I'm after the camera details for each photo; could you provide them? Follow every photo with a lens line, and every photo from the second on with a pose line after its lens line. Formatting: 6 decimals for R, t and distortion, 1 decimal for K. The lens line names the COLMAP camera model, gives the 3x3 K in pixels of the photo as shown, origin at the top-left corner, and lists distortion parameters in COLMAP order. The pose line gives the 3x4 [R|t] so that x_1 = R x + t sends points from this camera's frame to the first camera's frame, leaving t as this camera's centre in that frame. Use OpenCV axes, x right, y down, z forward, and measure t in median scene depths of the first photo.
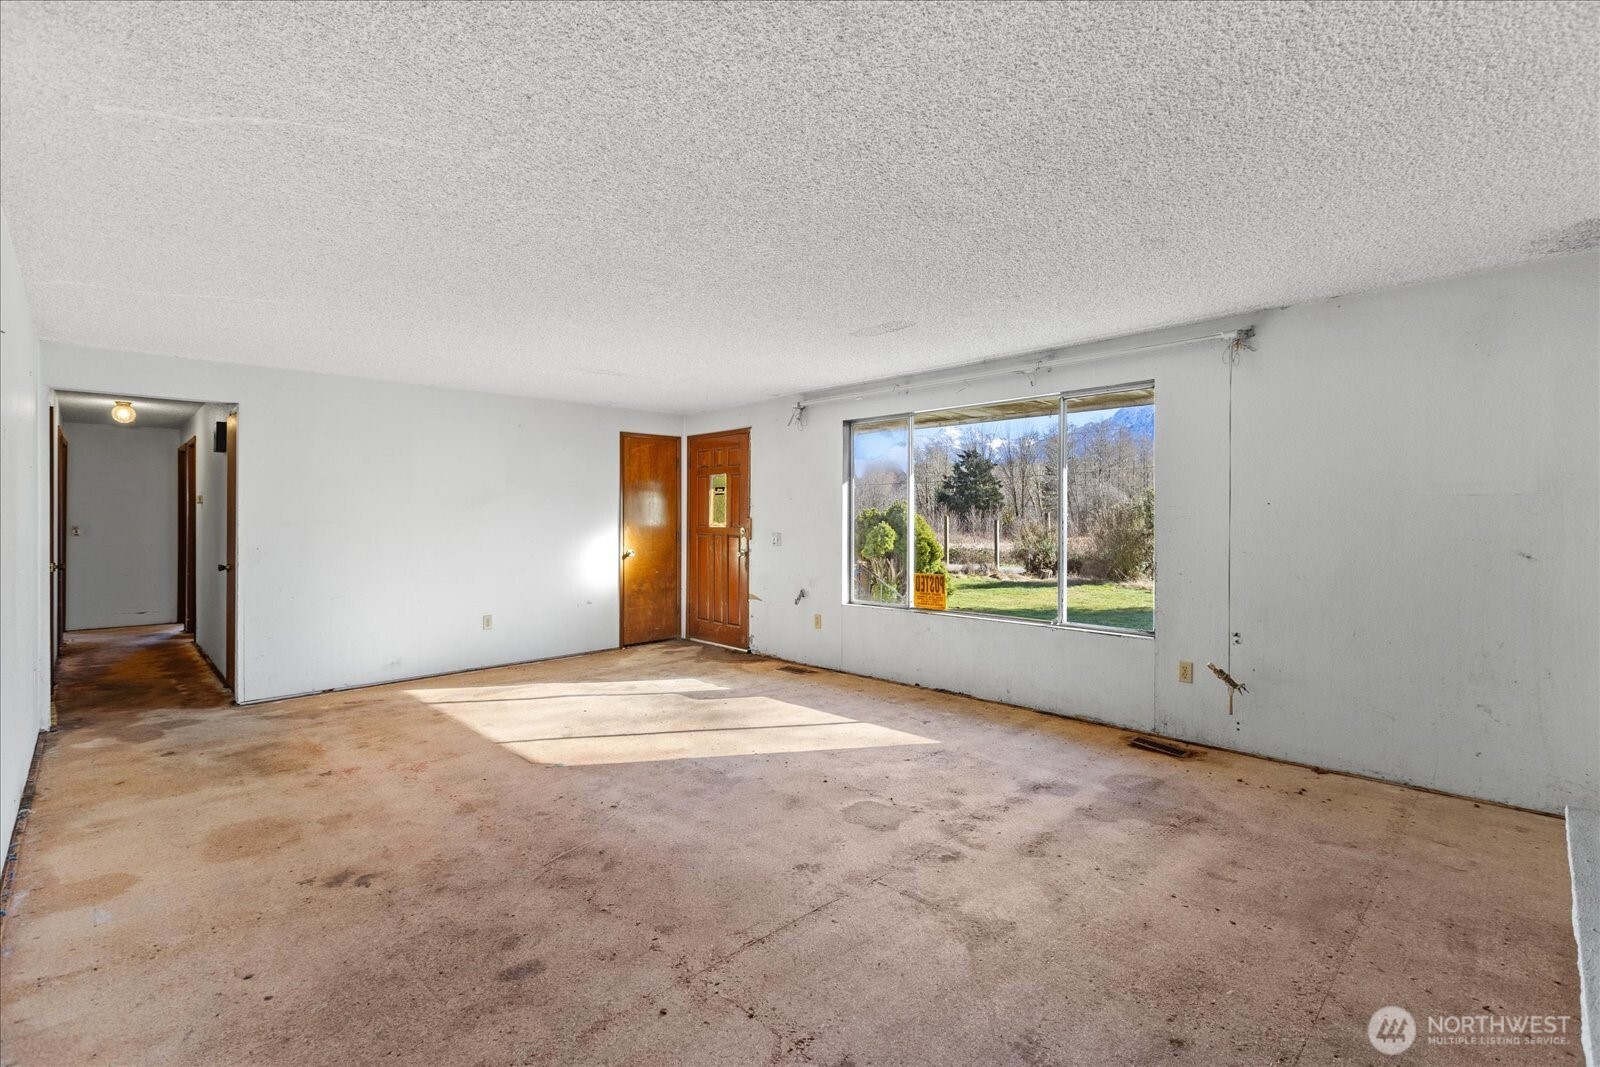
lens RADIAL K [[705.5, 0, 770.6], [0, 705.5, 526.3], [0, 0, 1]] dist [0.000904, 0.000325]
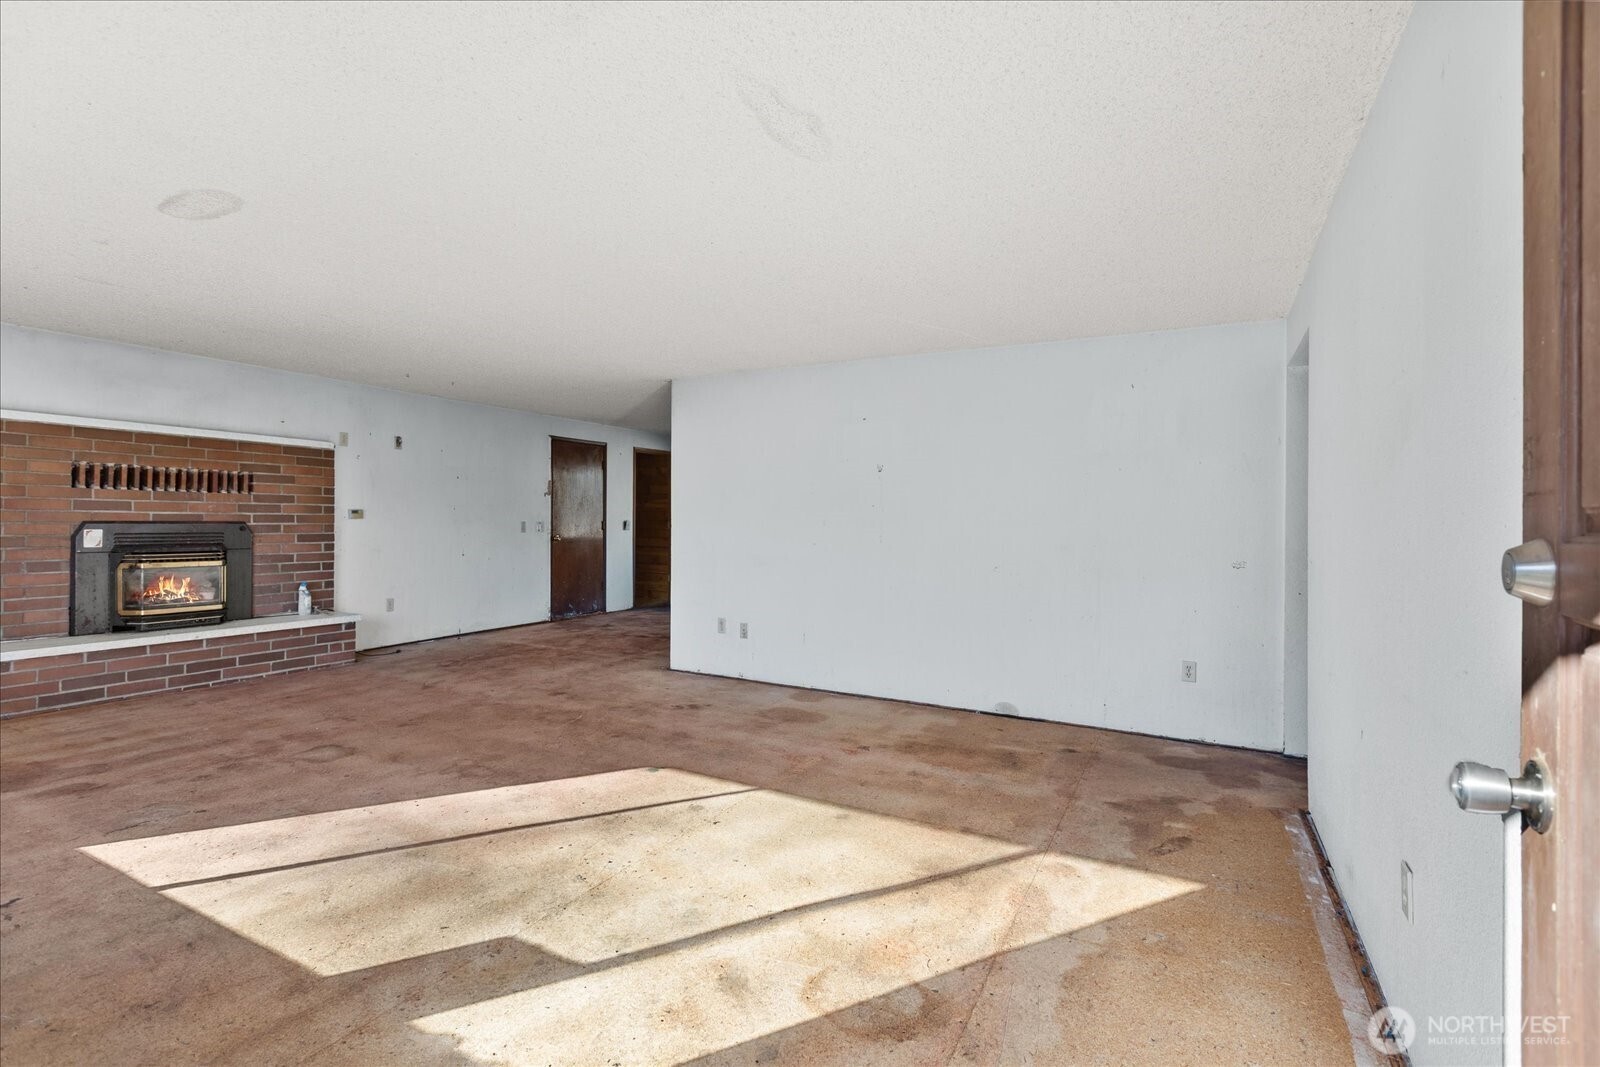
lens RADIAL K [[750.9, 0, 796.4], [0, 750.9, 517.0], [0, 0, 1]] dist [0.000999, -0.000082]
pose [[-0.946317, -0.013024, -0.322976, -0.151012], [-0.014866, 0.999884, 0.003236, -0.003137], [0.322897, 0.007864, -0.946401, 1.959546]]
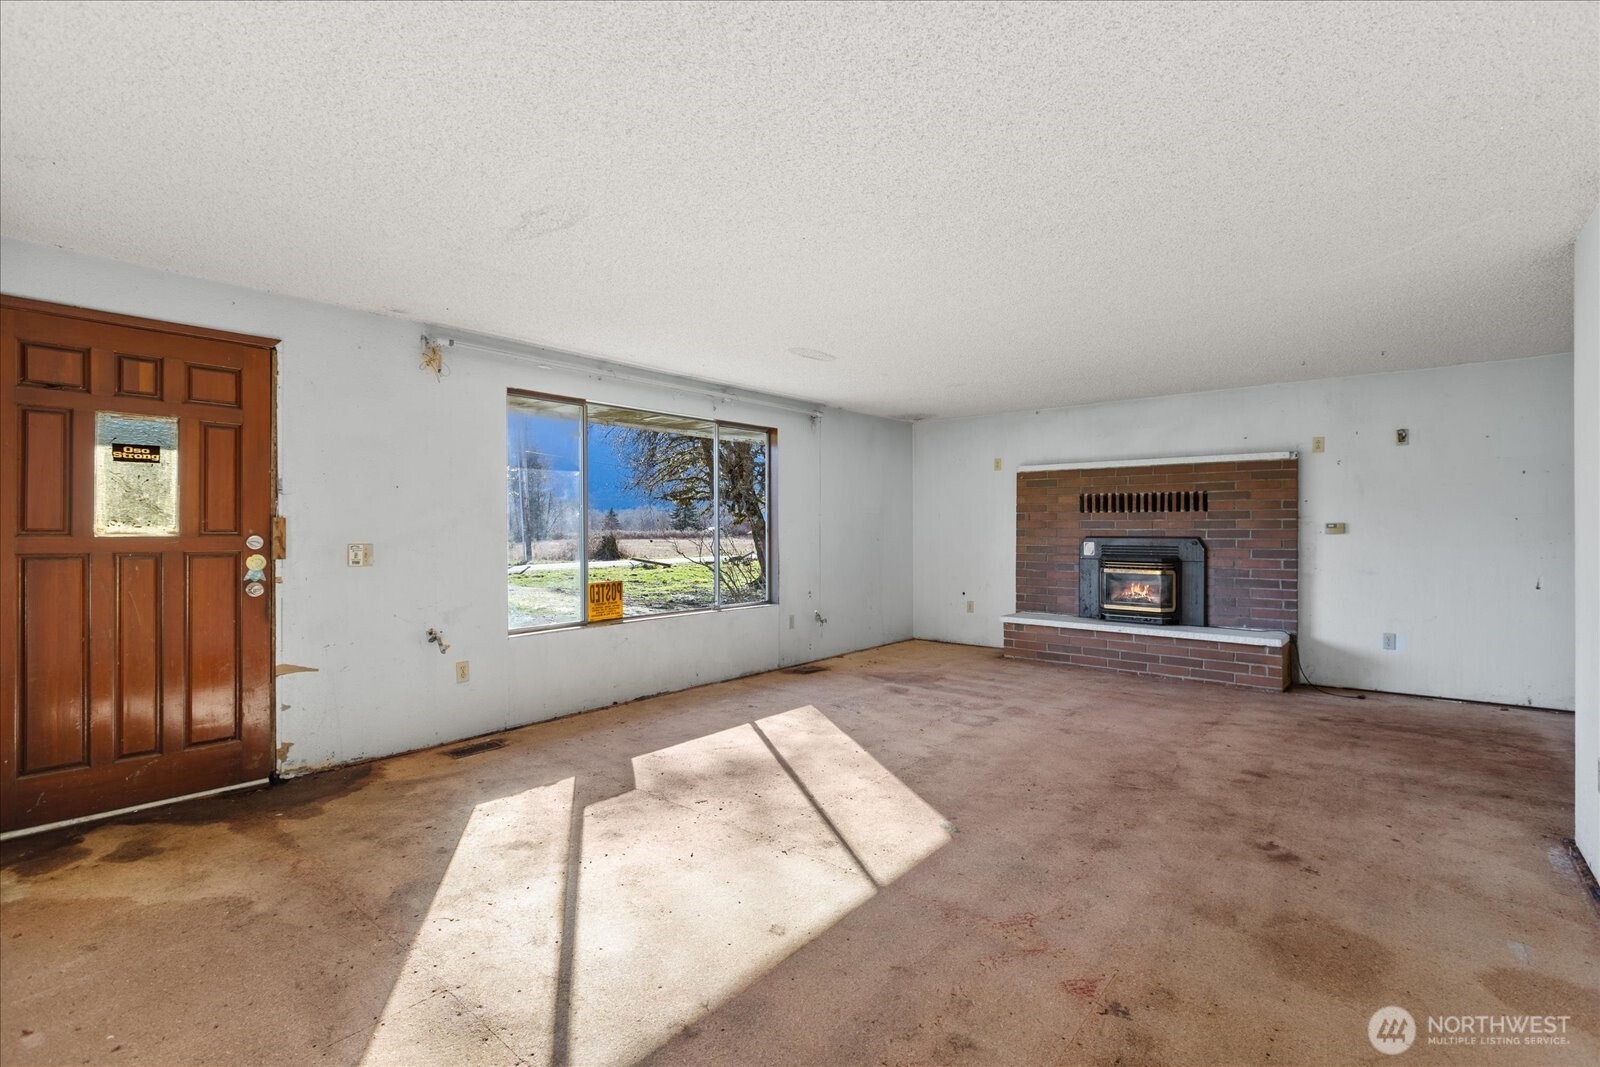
lens RADIAL K [[734.3, 0, 800.0], [0, 734.3, 533.5], [0, 0, 1]] dist [0.002021, -0.000284]
pose [[-0.112303, -0.008435, 0.993638, -1.083422], [0.008838, 0.999916, 0.009487, -0.002879], [-0.993635, 0.009847, -0.112219, 1.230289]]
